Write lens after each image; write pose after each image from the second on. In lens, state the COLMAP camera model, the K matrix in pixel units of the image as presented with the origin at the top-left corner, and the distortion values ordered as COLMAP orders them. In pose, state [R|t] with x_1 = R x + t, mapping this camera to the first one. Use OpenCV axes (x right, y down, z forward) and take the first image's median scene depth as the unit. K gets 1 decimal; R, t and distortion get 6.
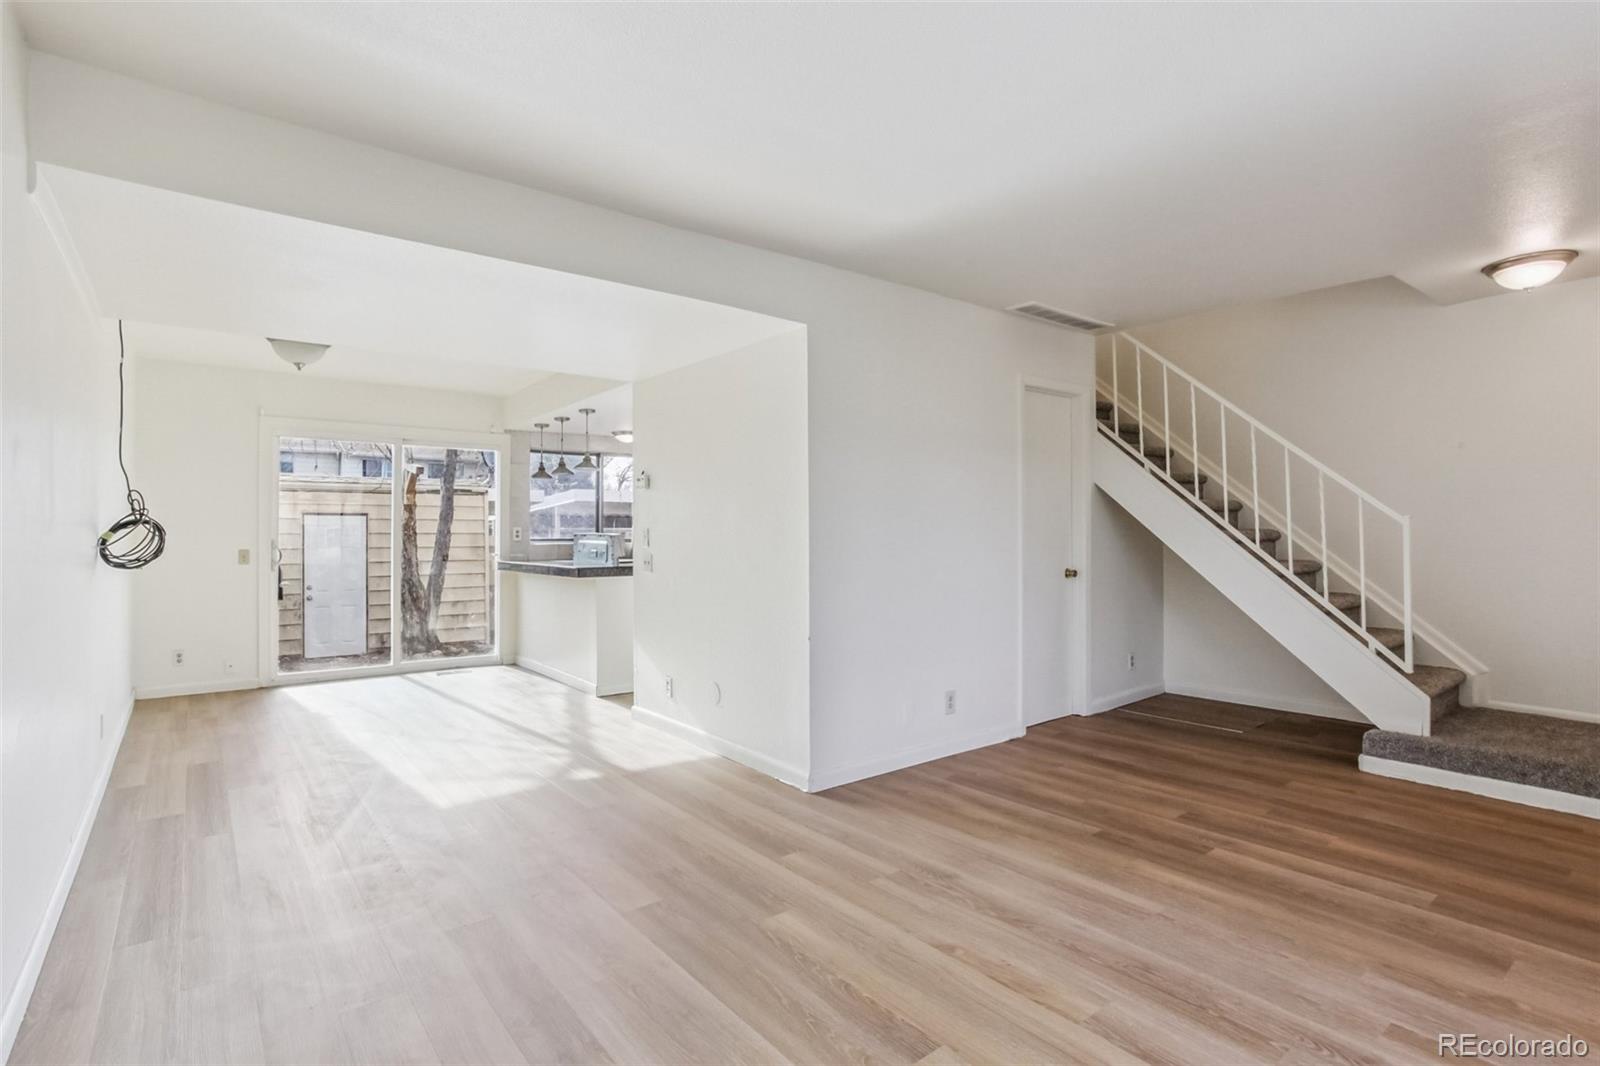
lens RADIAL K [[787.6, 0, 793.5], [0, 787.6, 525.6], [0, 0, 1]] dist [-0.039190, 0.023803]
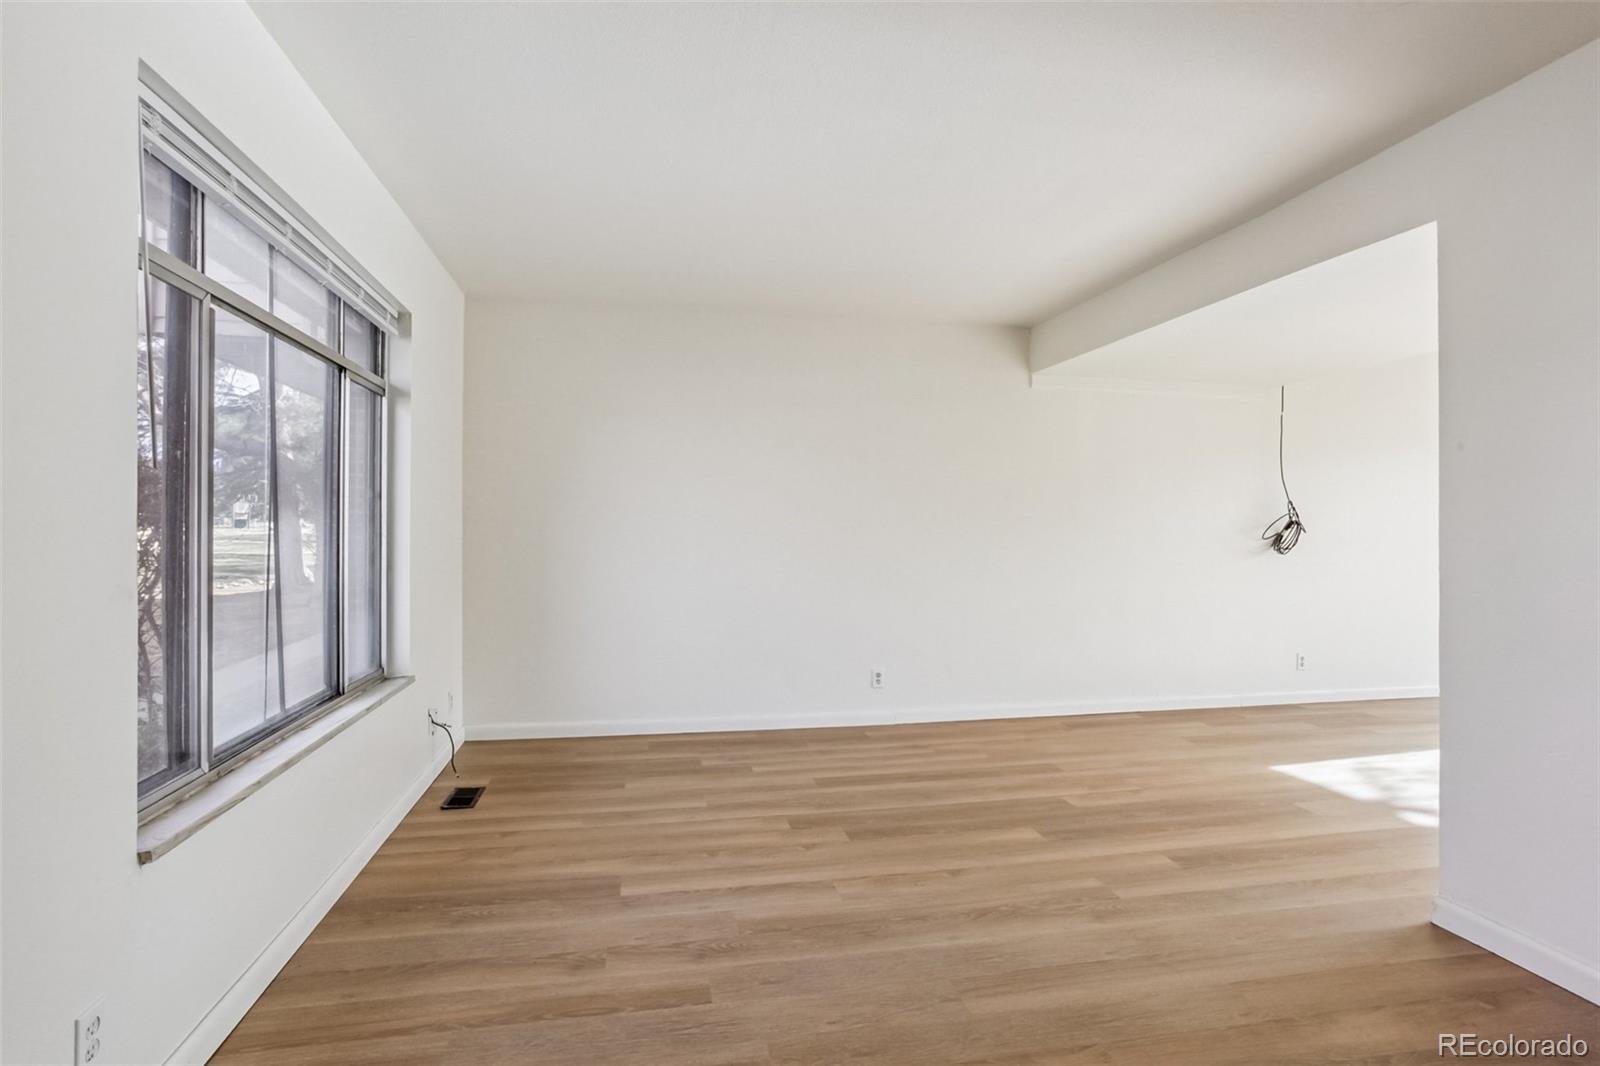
lens RADIAL K [[787.6, 0, 786.4], [0, 787.6, 527.5], [0, 0, 1]] dist [-0.039190, 0.023803]
pose [[-0.462199, 0.000773, -0.886776, 0.856557], [0.004804, 0.999987, -0.001632, 0.003400], [0.886763, -0.005014, -0.462197, 0.817468]]
